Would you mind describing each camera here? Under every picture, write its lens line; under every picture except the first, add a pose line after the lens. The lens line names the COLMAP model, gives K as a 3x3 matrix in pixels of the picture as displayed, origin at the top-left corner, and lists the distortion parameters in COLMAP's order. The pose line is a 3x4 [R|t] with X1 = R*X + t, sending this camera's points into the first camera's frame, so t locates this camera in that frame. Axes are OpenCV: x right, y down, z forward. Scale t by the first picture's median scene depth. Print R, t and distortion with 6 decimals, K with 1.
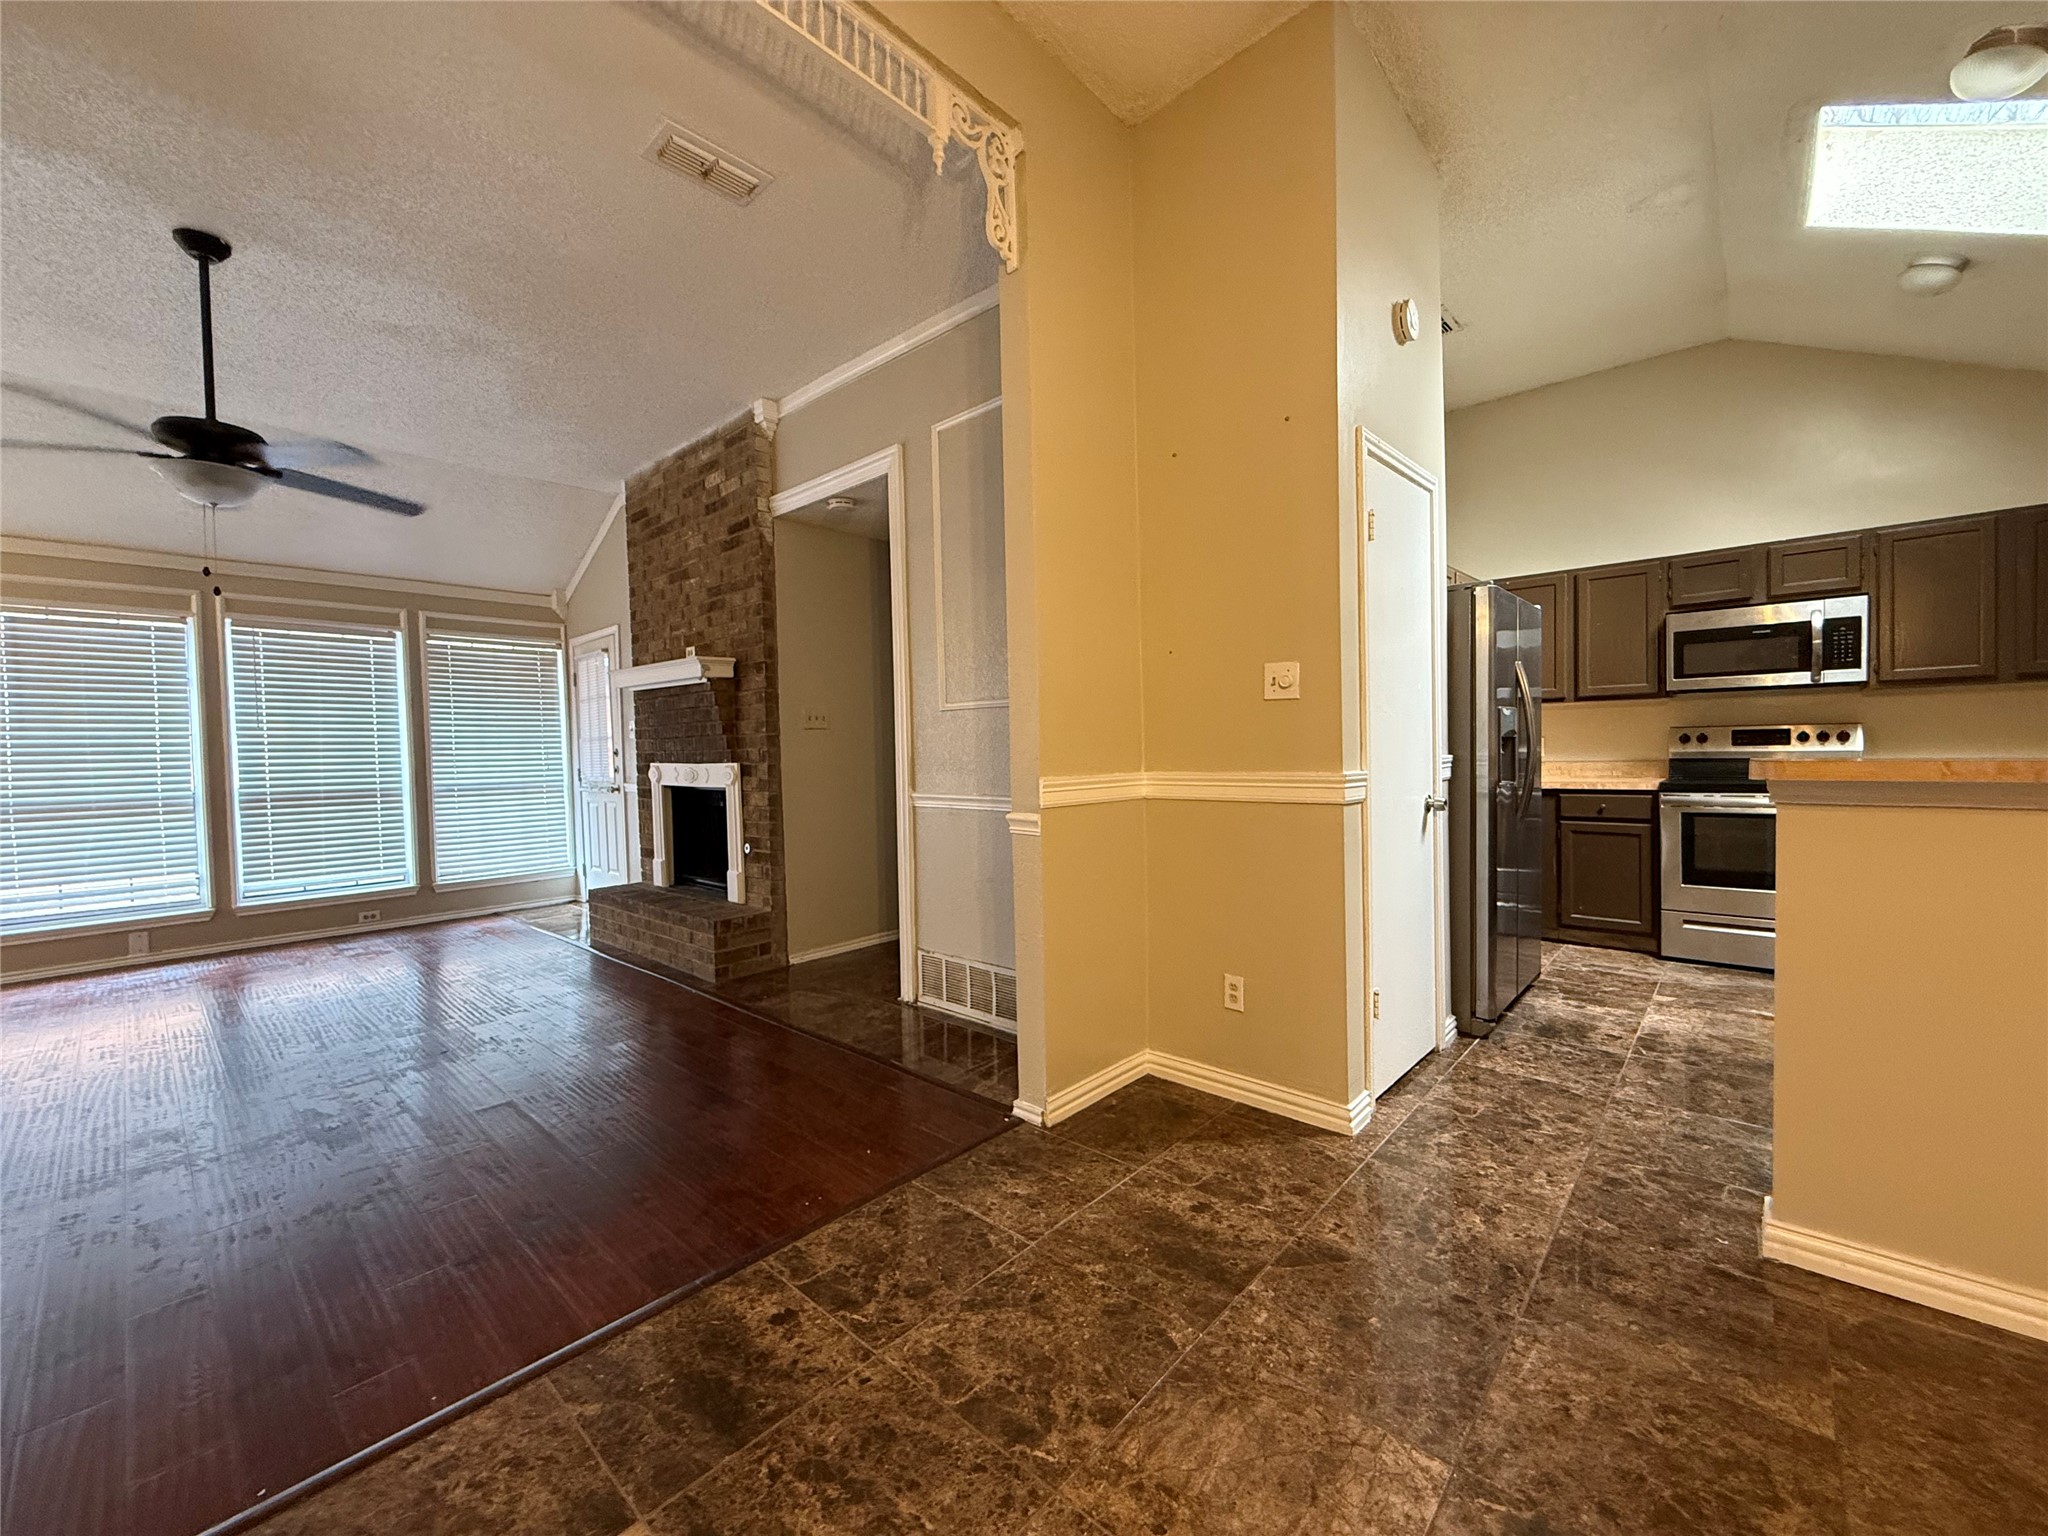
lens RADIAL K [[816.6, 0, 1018.3], [0, 816.6, 765.9], [0, 0, 1]] dist [-0.000748, 0.000407]
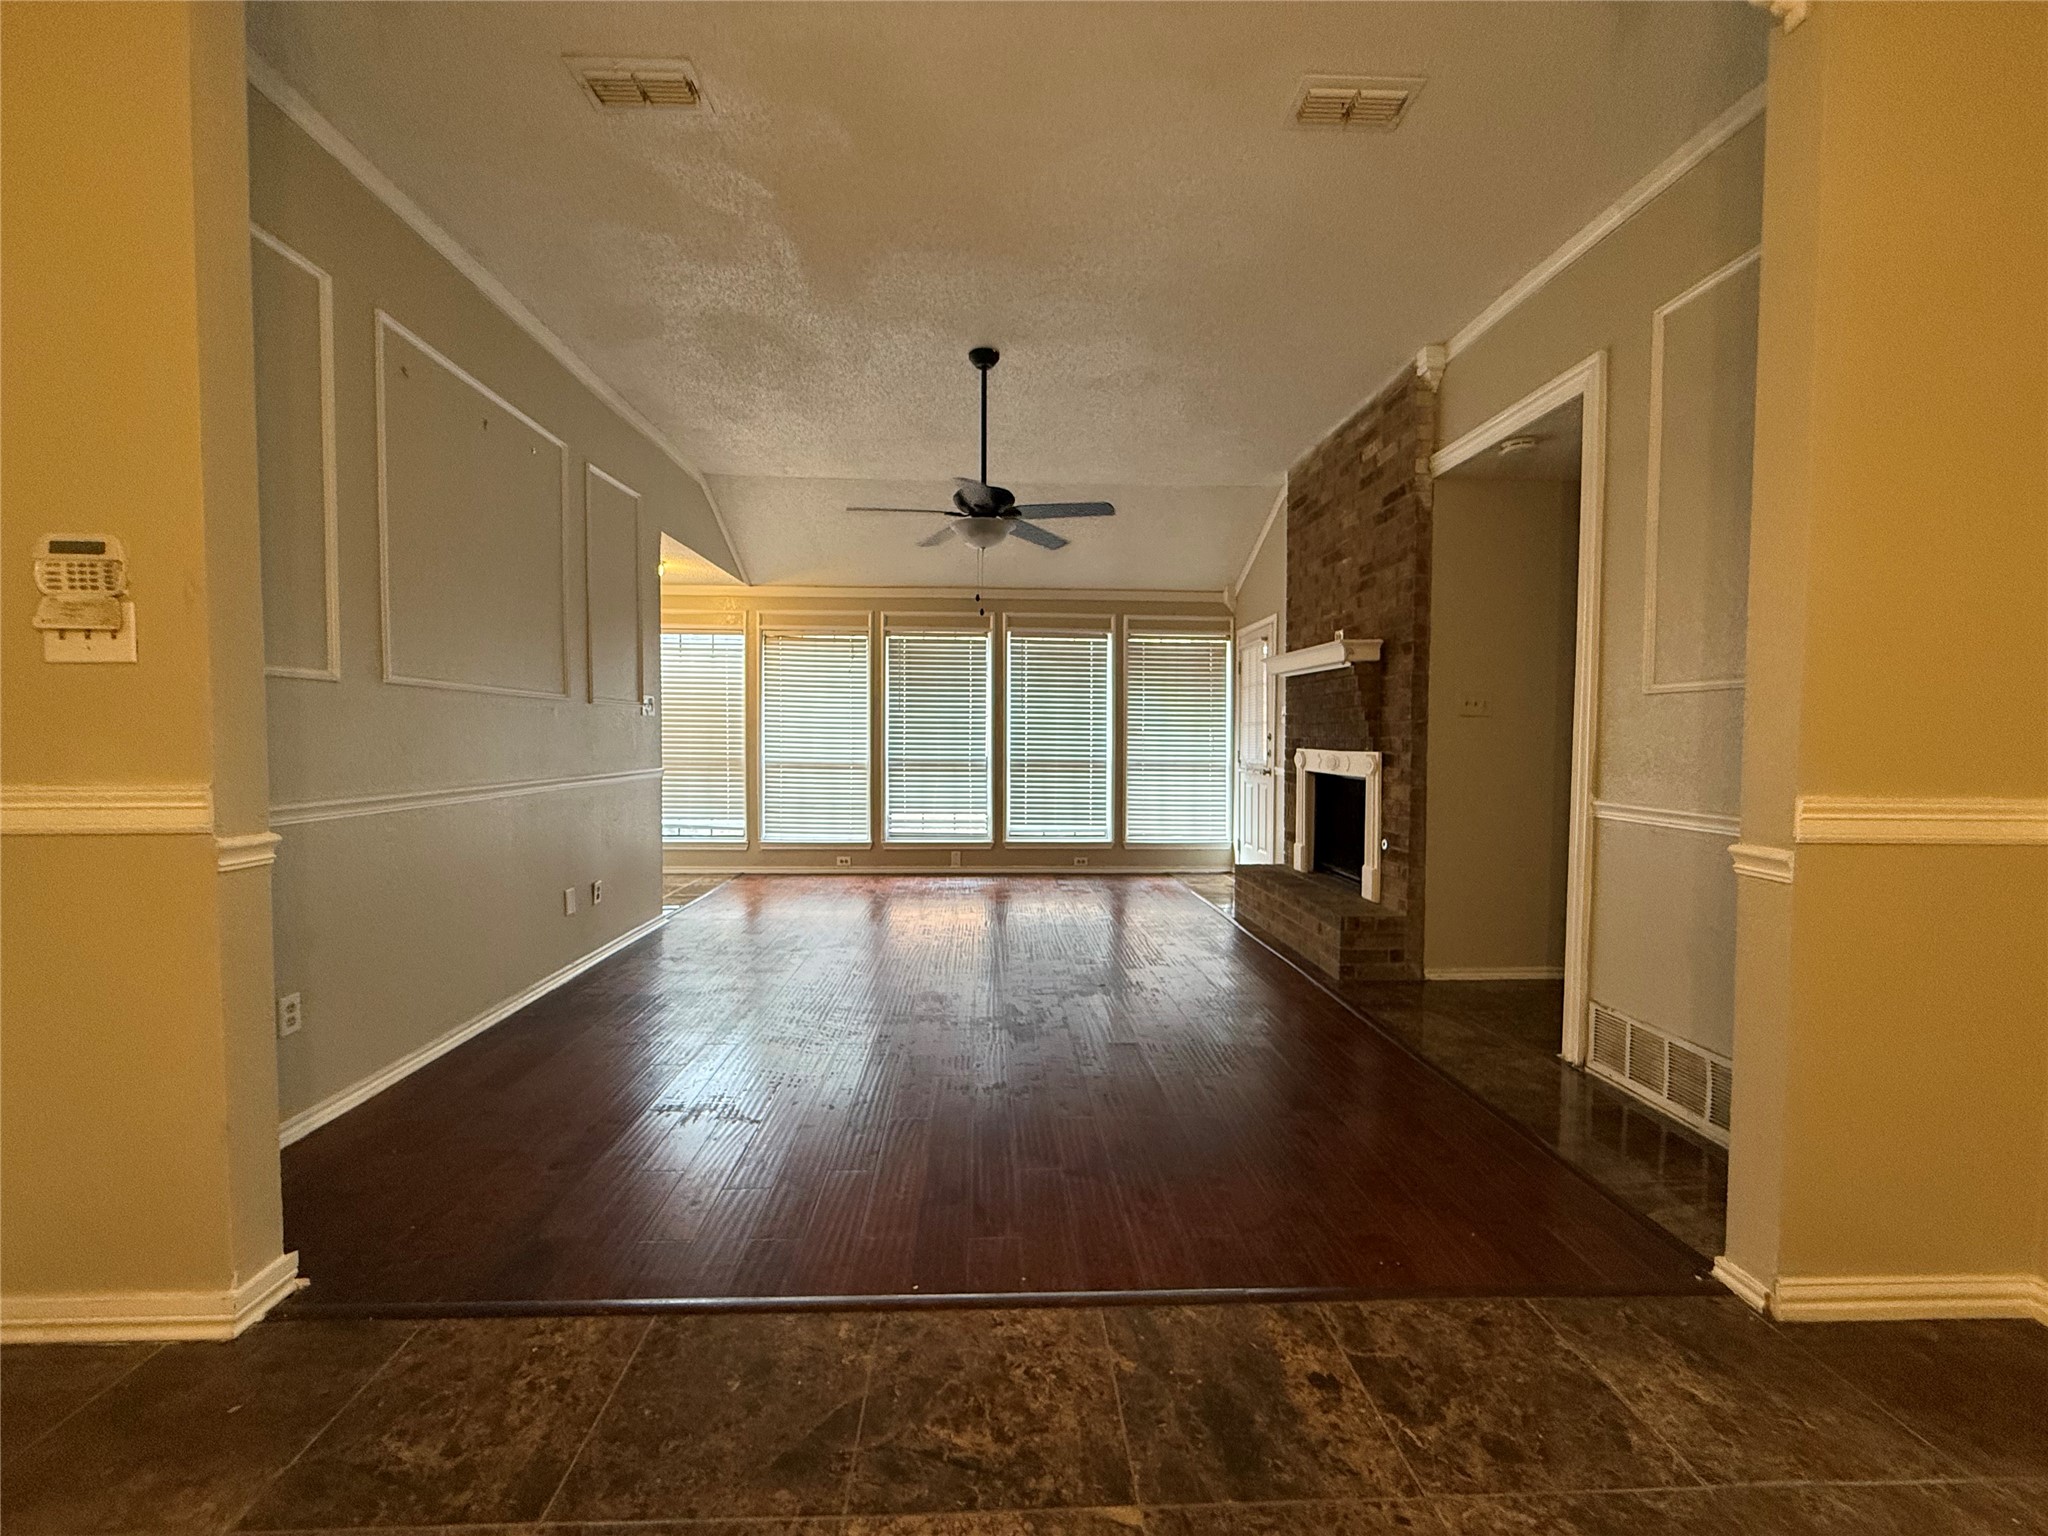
lens RADIAL K [[816.6, 0, 1018.3], [0, 816.6, 765.9], [0, 0, 1]] dist [-0.000748, 0.000407]
pose [[0.704822, 0.052548, -0.707435, 0.030660], [-0.039185, 0.998614, 0.035137, -0.005174], [0.708301, 0.002956, 0.705905, 0.058440]]
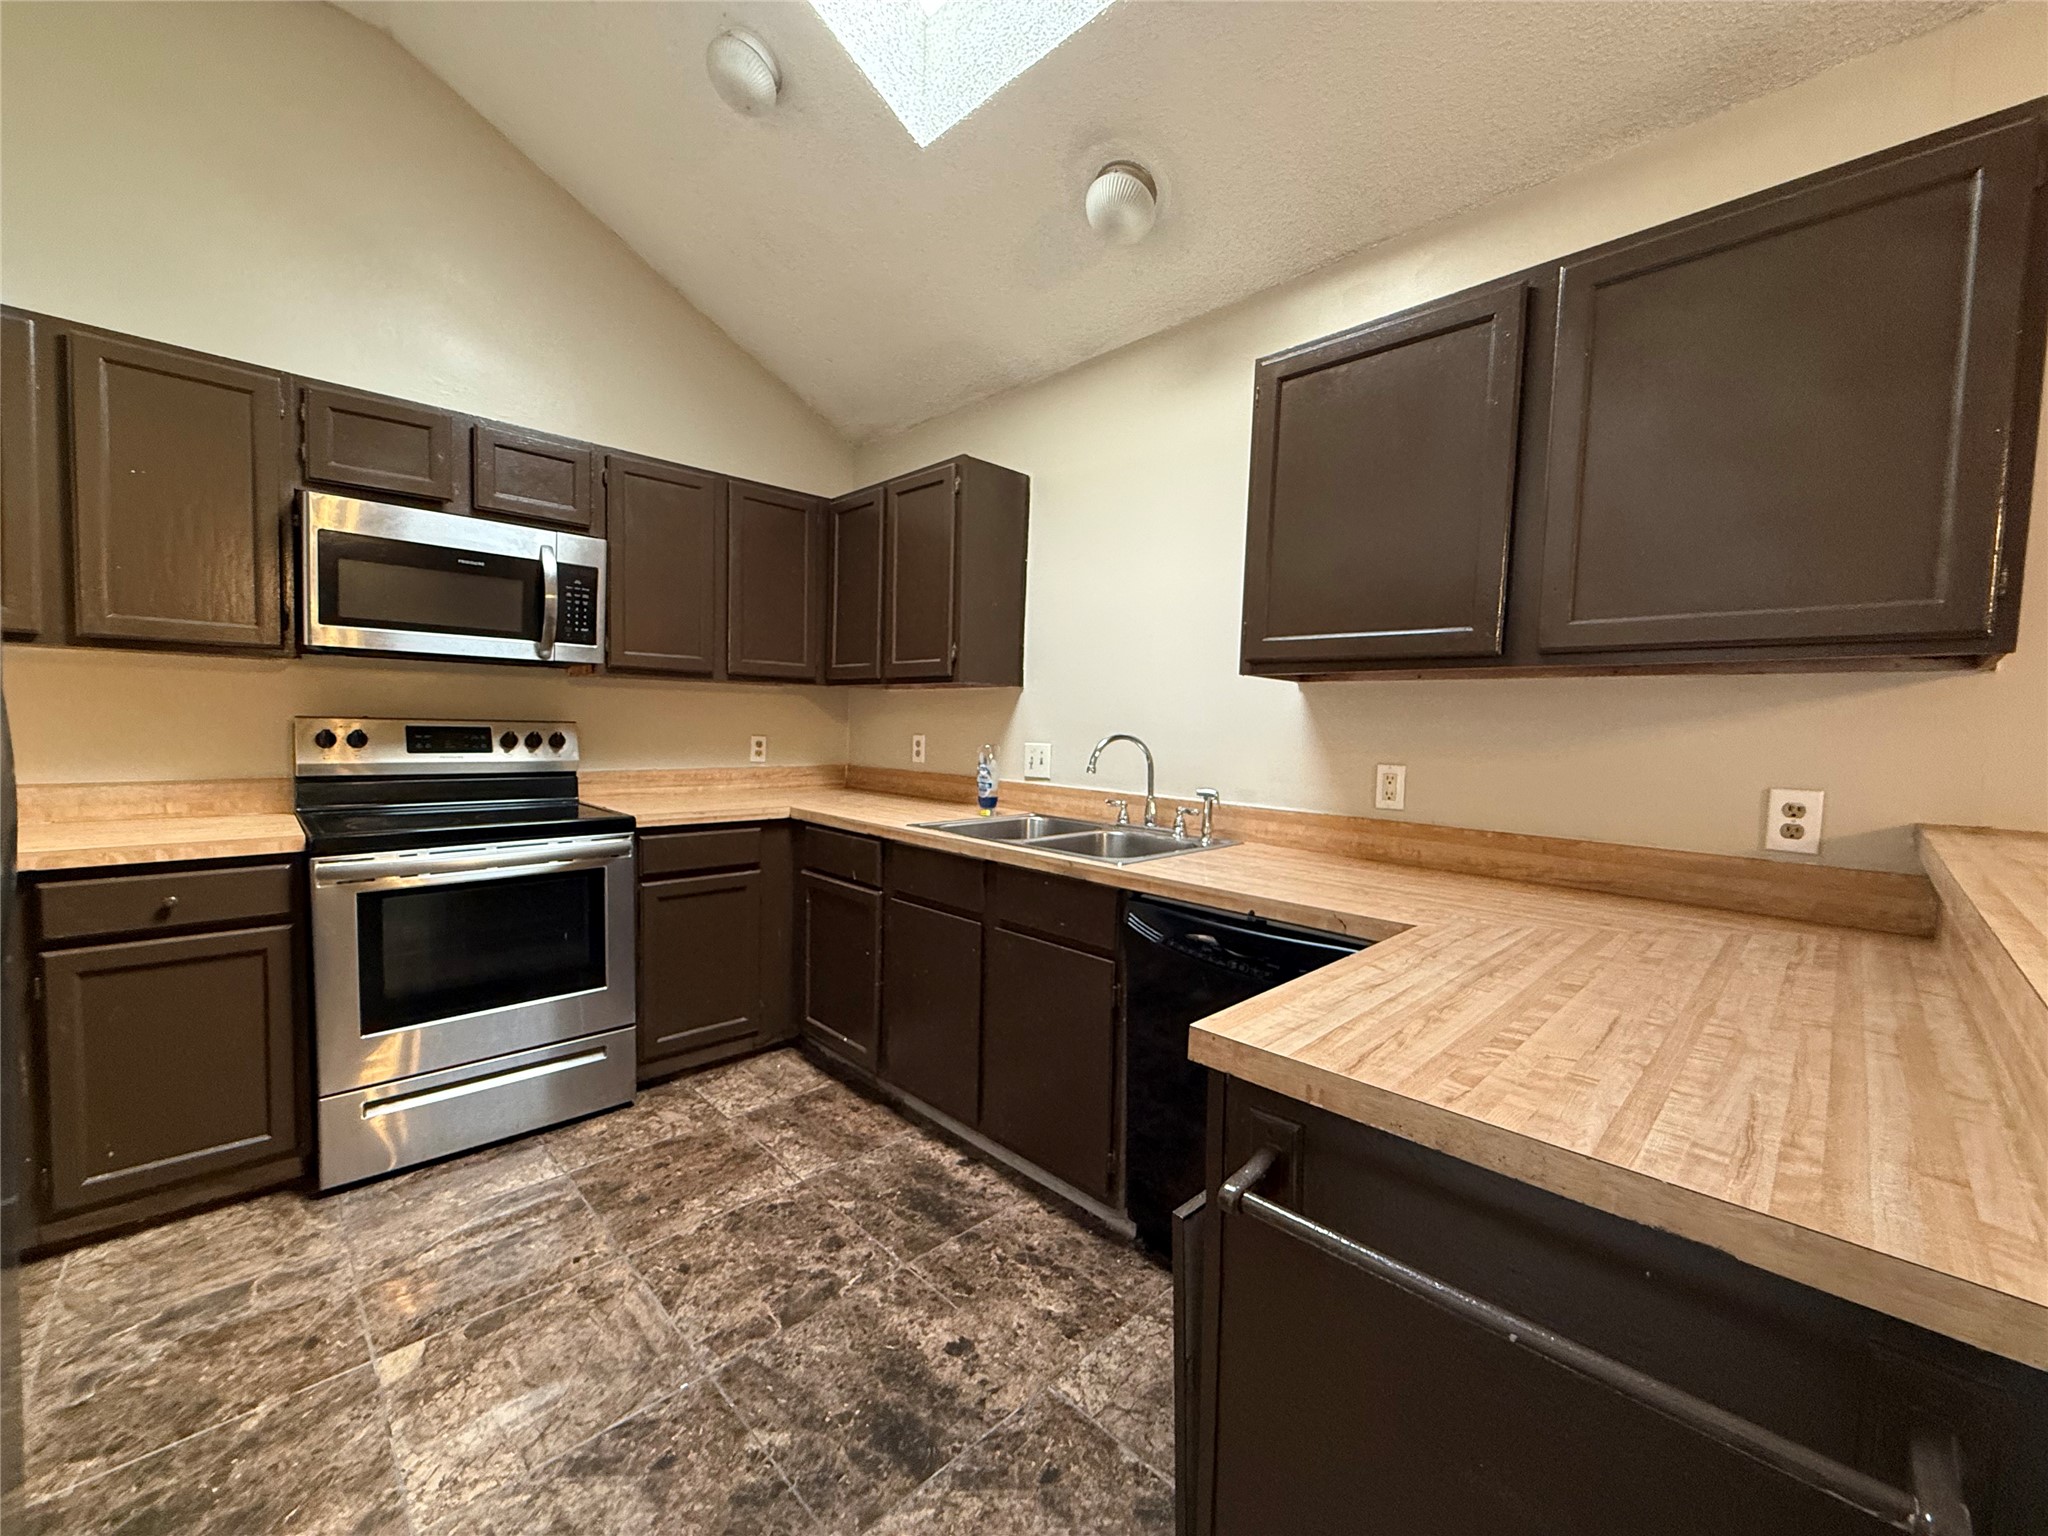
lens RADIAL K [[816.6, 0, 1018.3], [0, 816.6, 765.9], [0, 0, 1]] dist [-0.000748, 0.000407]
pose [[0.059592, -0.030991, 0.997742, 0.360139], [-0.004797, 0.999498, 0.031333, -0.040467], [-0.998211, -0.006653, 0.059413, 0.599571]]
